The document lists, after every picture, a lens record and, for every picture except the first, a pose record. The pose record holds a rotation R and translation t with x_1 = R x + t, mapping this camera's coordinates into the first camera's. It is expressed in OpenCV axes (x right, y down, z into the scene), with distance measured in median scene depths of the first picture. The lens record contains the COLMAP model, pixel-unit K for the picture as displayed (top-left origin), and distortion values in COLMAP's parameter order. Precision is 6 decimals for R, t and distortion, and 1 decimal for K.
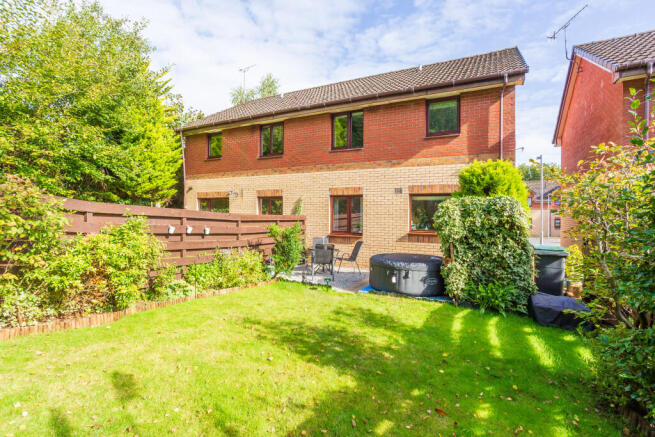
lens RADIAL K [[324.6, 0, 322.2], [0, 324.6, 209.1], [0, 0, 1]] dist [-0.062448, 0.034954]
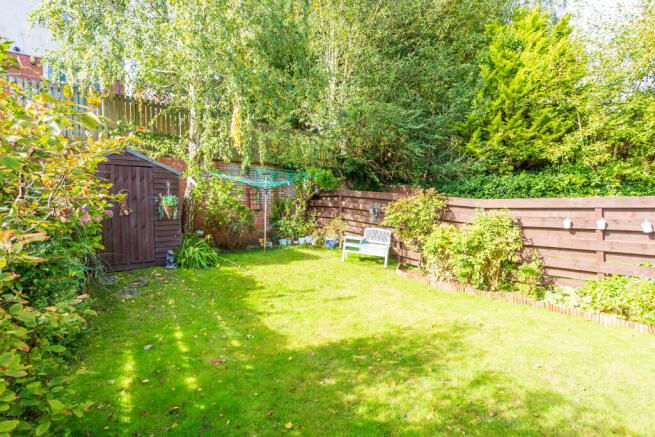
lens RADIAL K [[342.7, 0, 327.5], [0, 342.7, 218.5], [0, 0, 1]] dist [-0.063757, 0.042899]
pose [[-0.440264, 0.010955, -0.897801, 0.478386], [0.042243, 0.999071, -0.008525, 0.029513], [0.896874, -0.041679, -0.440318, 0.694364]]
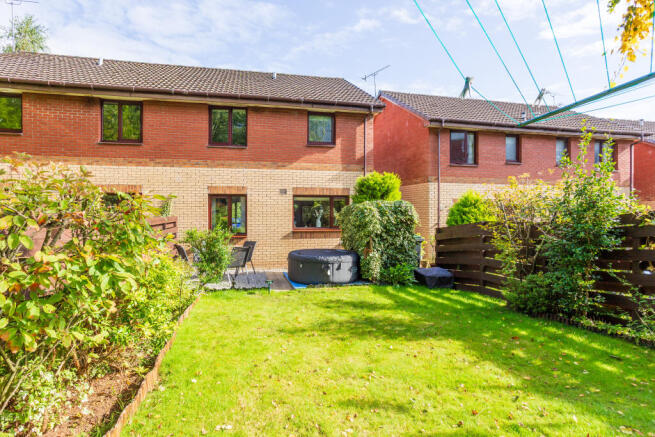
lens RADIAL K [[324.6, 0, 322.2], [0, 324.6, 209.1], [0, 0, 1]] dist [-0.062448, 0.034954]
pose [[0.755886, -0.005379, 0.654681, -0.500824], [-0.003268, 0.999923, 0.011989, -0.016317], [-0.654695, -0.011202, 0.755811, 0.143222]]
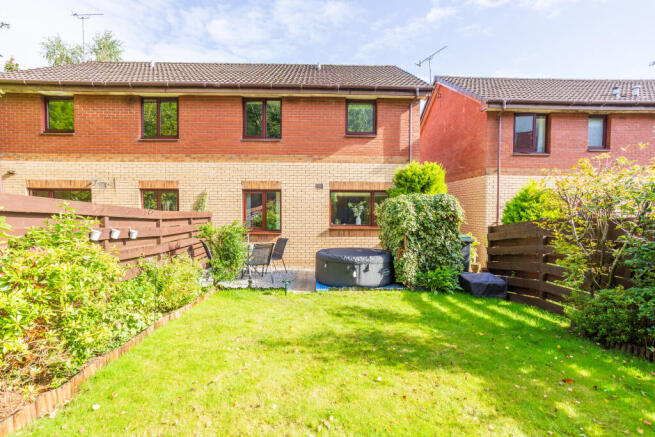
lens RADIAL K [[319.7, 0, 334.0], [0, 319.7, 217.5], [0, 0, 1]] dist [-0.054639, 0.033761]
pose [[0.859829, -0.016998, 0.510300, -0.316919], [-0.003352, 0.999236, 0.038932, 0.001955], [-0.510572, -0.035185, 0.859115, 0.164088]]
